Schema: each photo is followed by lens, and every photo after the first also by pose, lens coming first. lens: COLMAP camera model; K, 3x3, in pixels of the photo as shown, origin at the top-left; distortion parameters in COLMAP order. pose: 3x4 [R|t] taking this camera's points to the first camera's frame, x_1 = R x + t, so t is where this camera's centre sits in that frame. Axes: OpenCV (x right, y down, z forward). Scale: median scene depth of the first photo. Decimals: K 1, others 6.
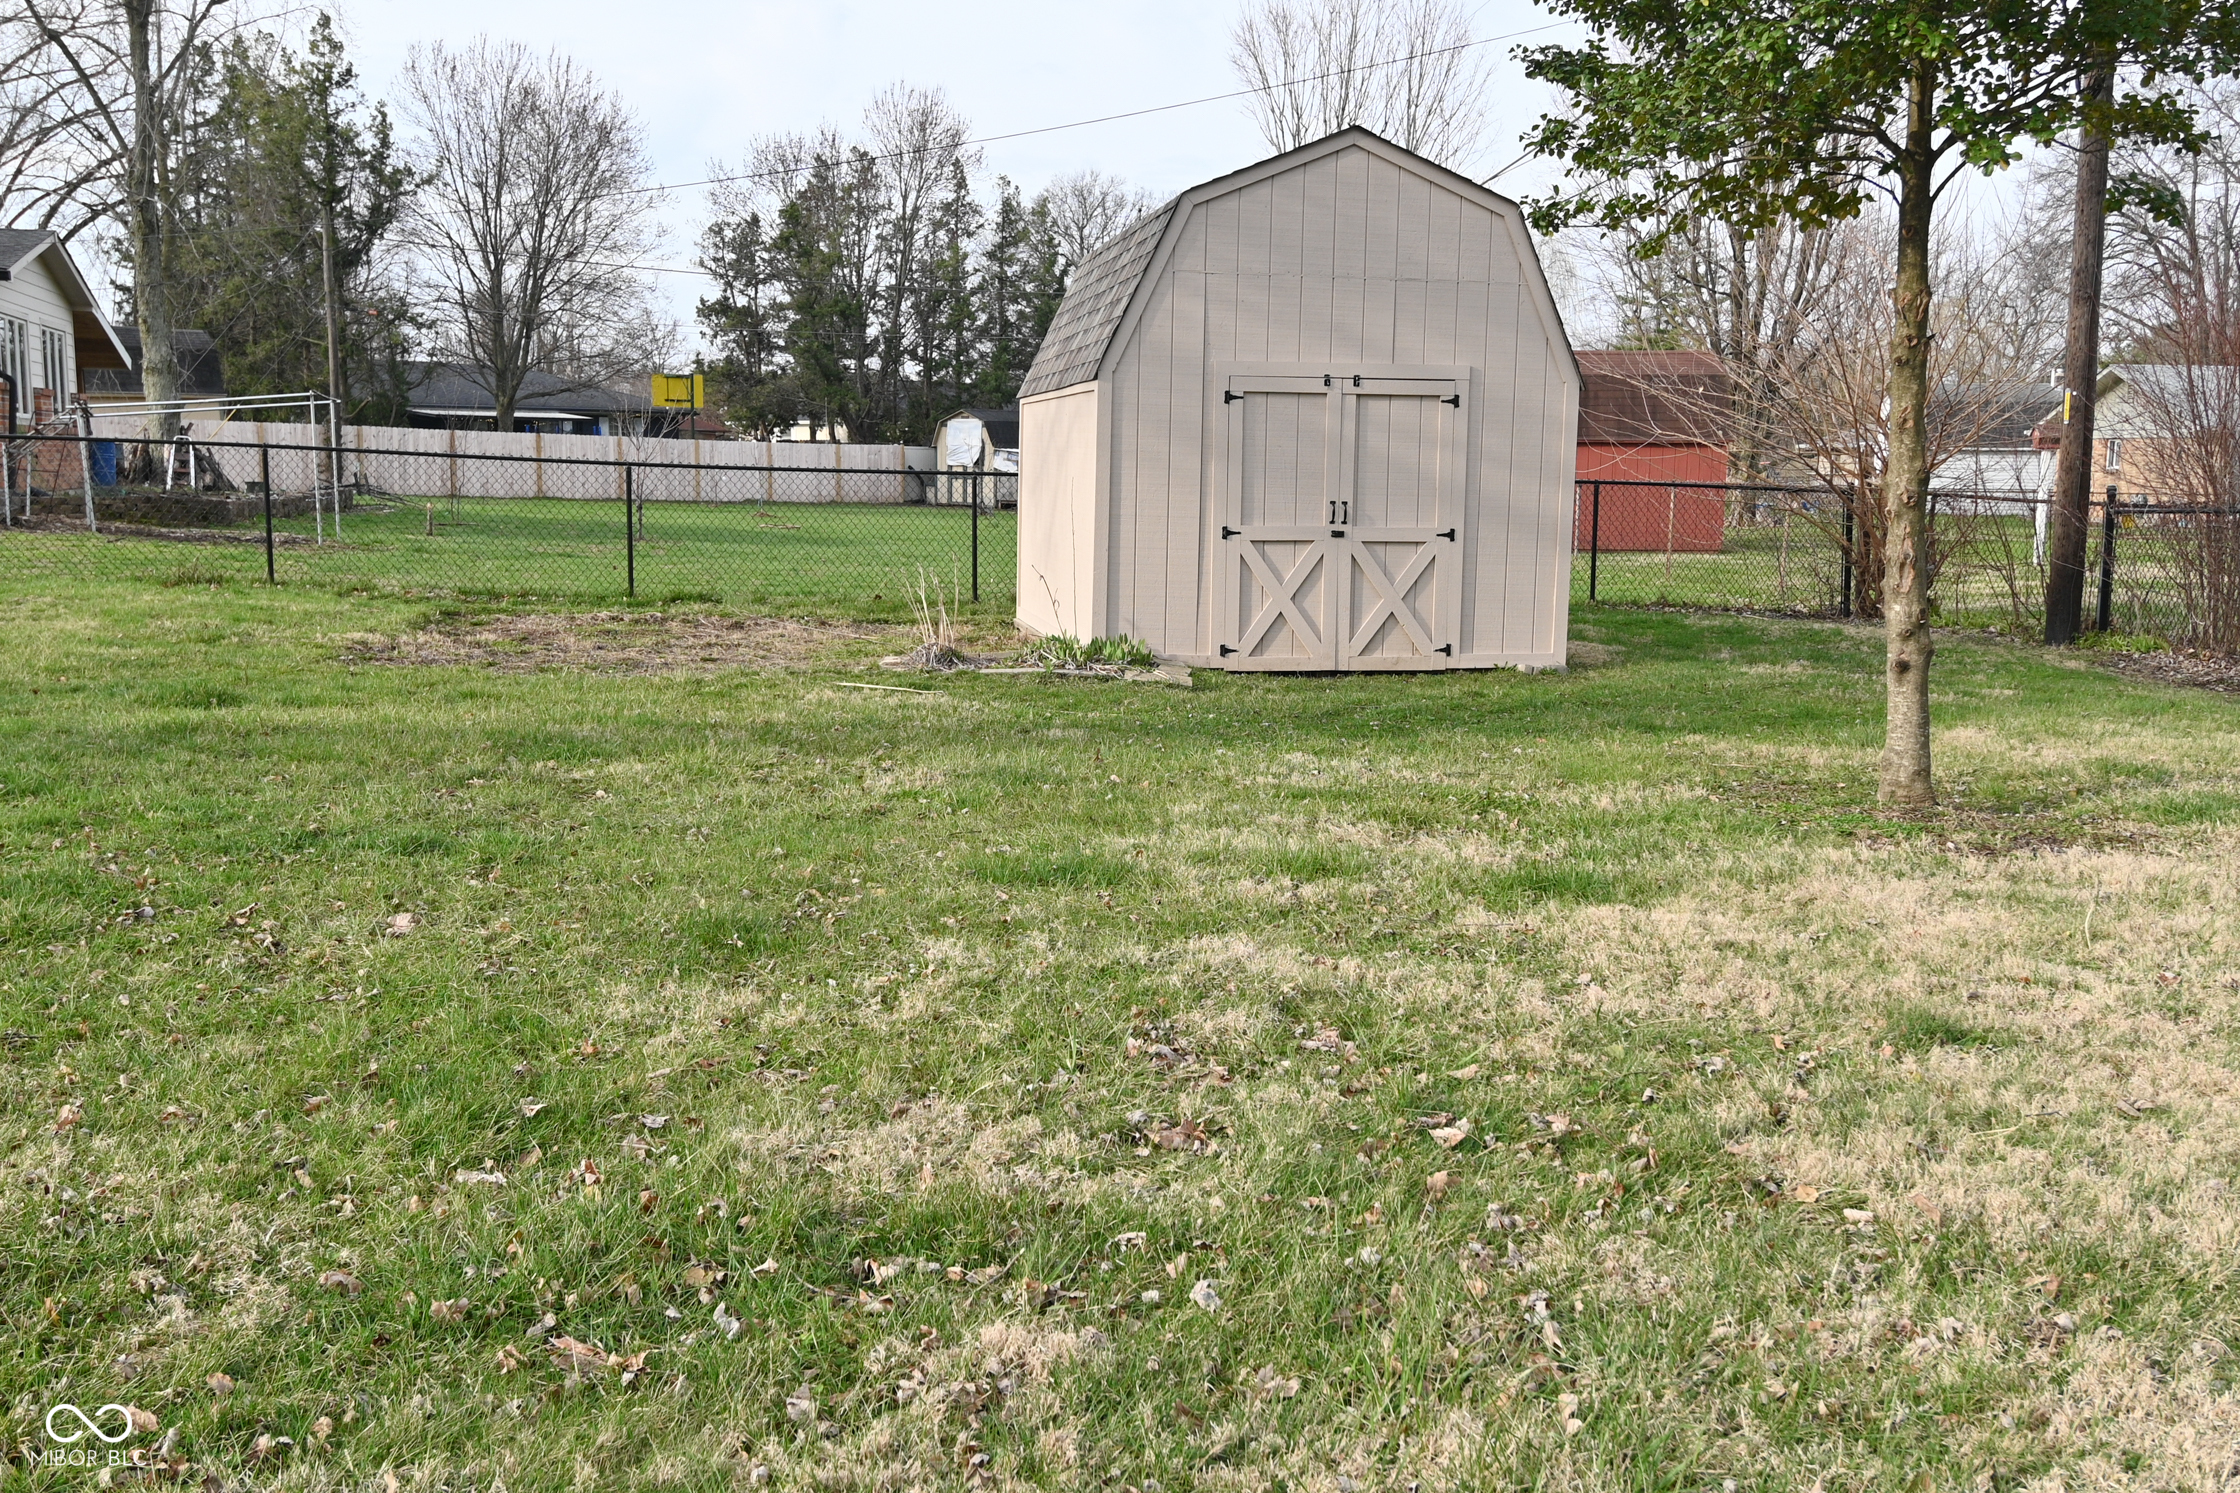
lens RADIAL K [[2147.8, 0, 1120.0], [0, 2147.8, 746.5], [0, 0, 1]] dist [0.075888, -0.001269]
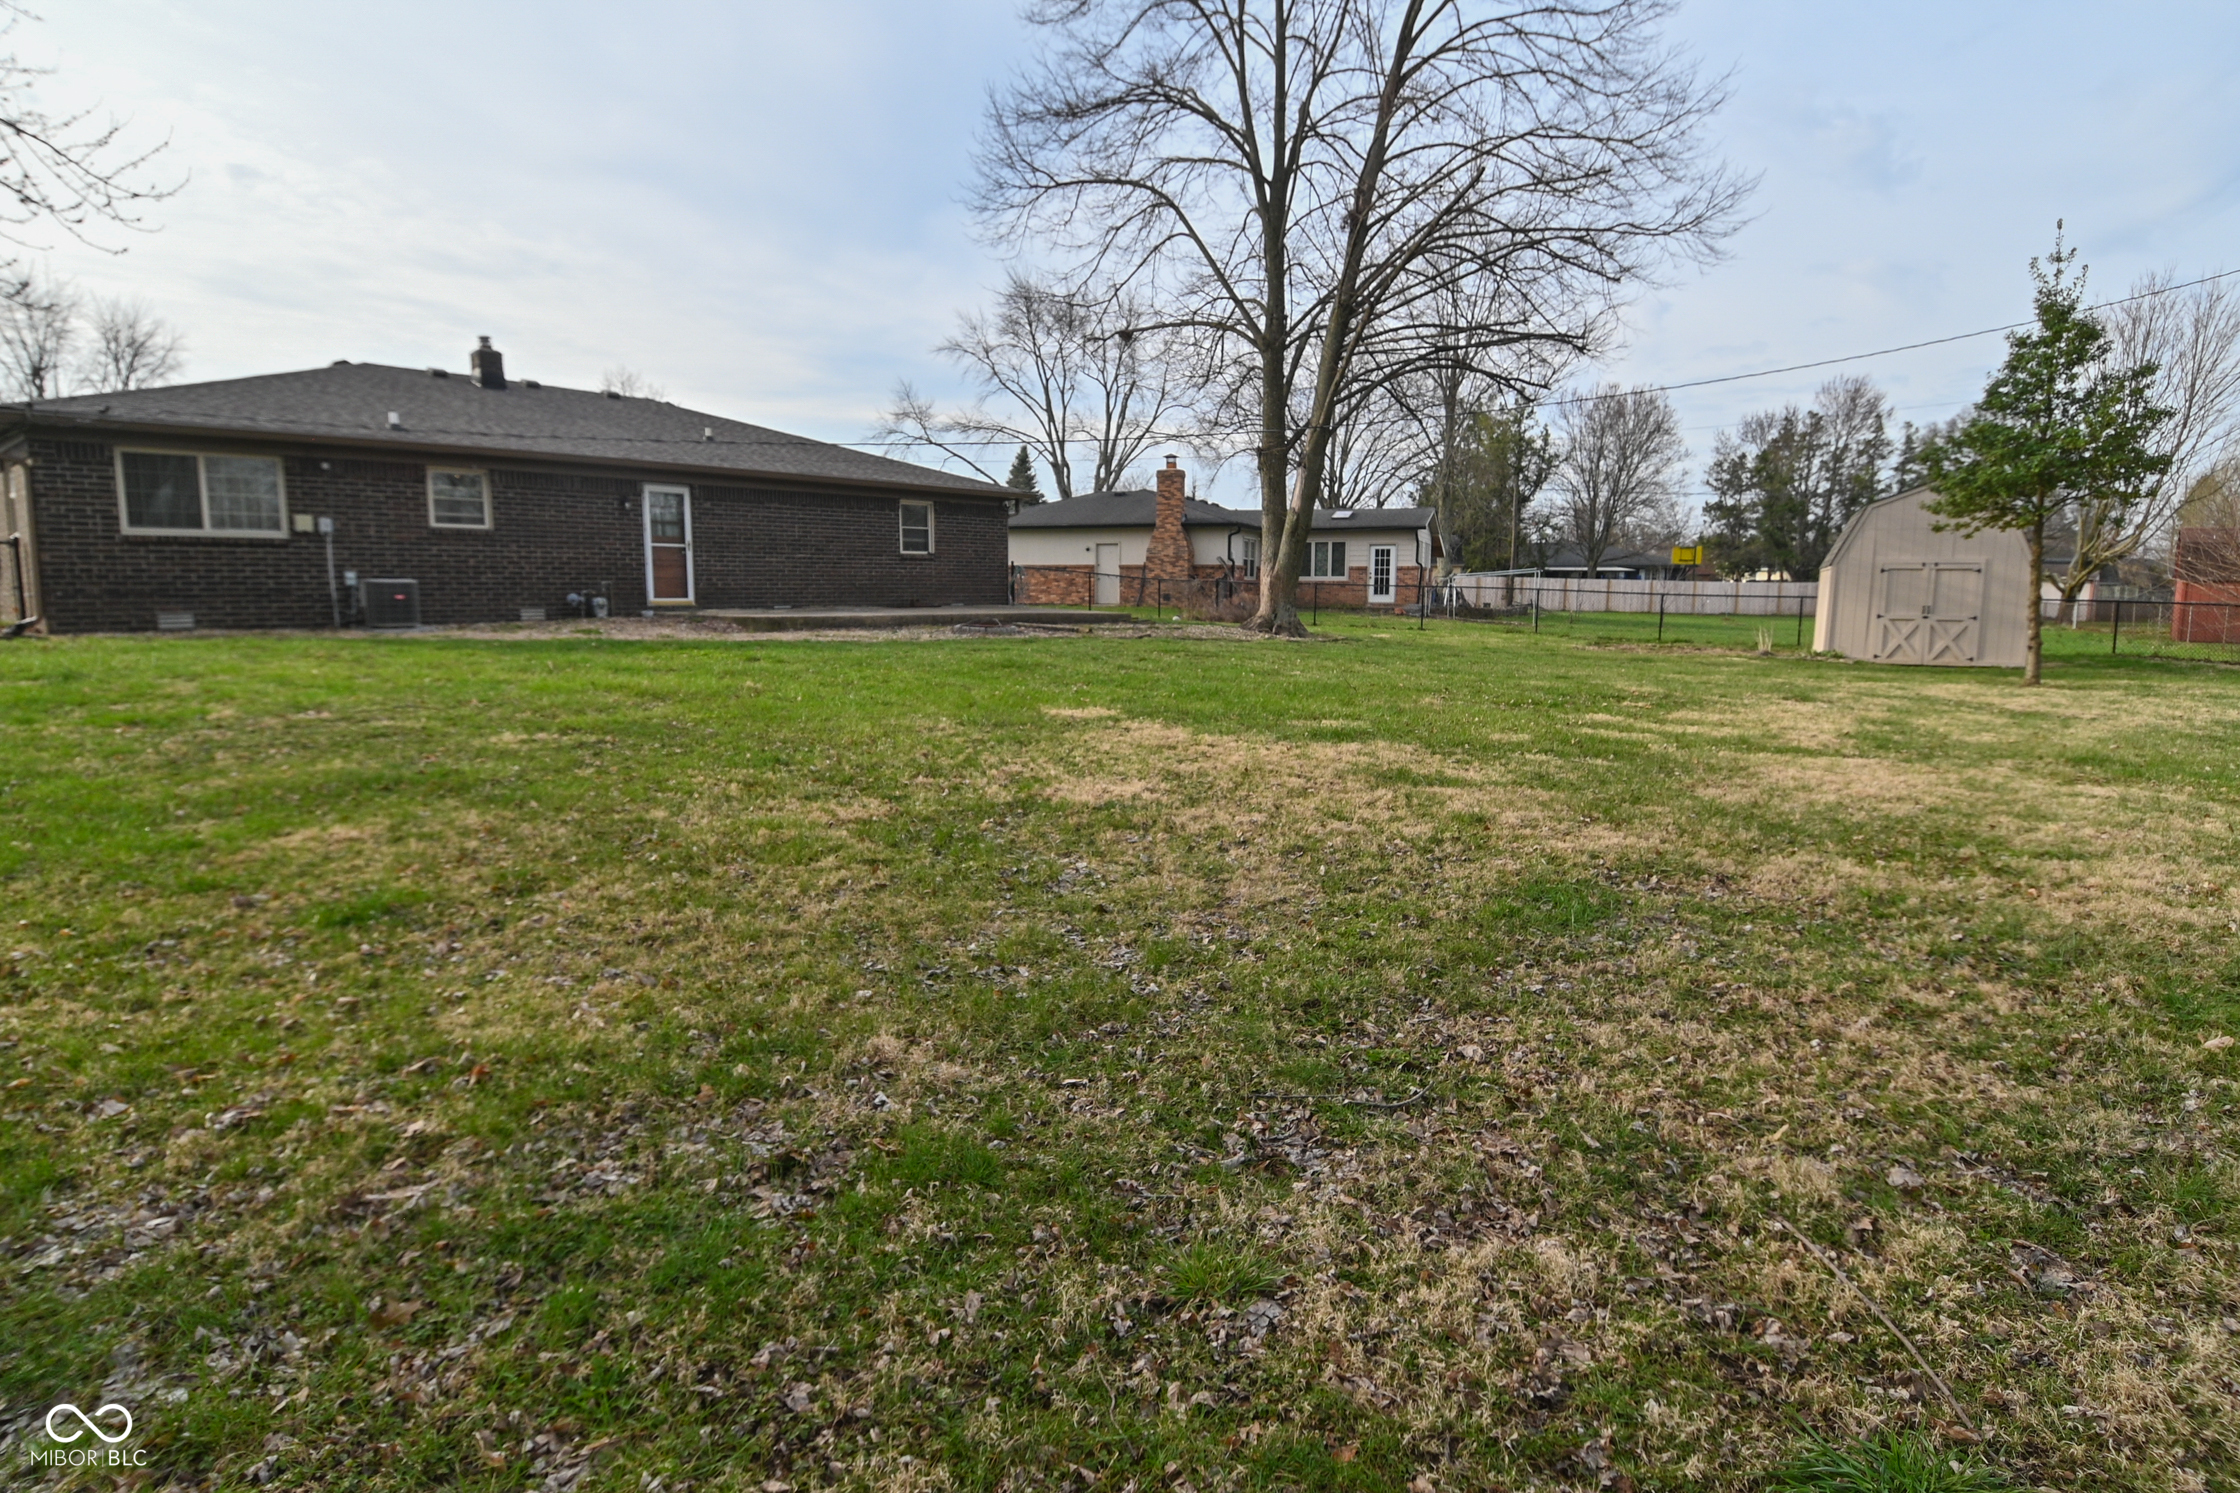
lens RADIAL K [[1178.0, 0, 1122.6], [0, 1178.0, 732.9], [0, 0, 1]] dist [0.024824, -0.032466]
pose [[0.801529, 0.066827, -0.594210, 0.020695], [-0.074992, 0.997124, 0.010983, 0.013011], [0.593235, 0.035758, 0.804235, -0.099416]]
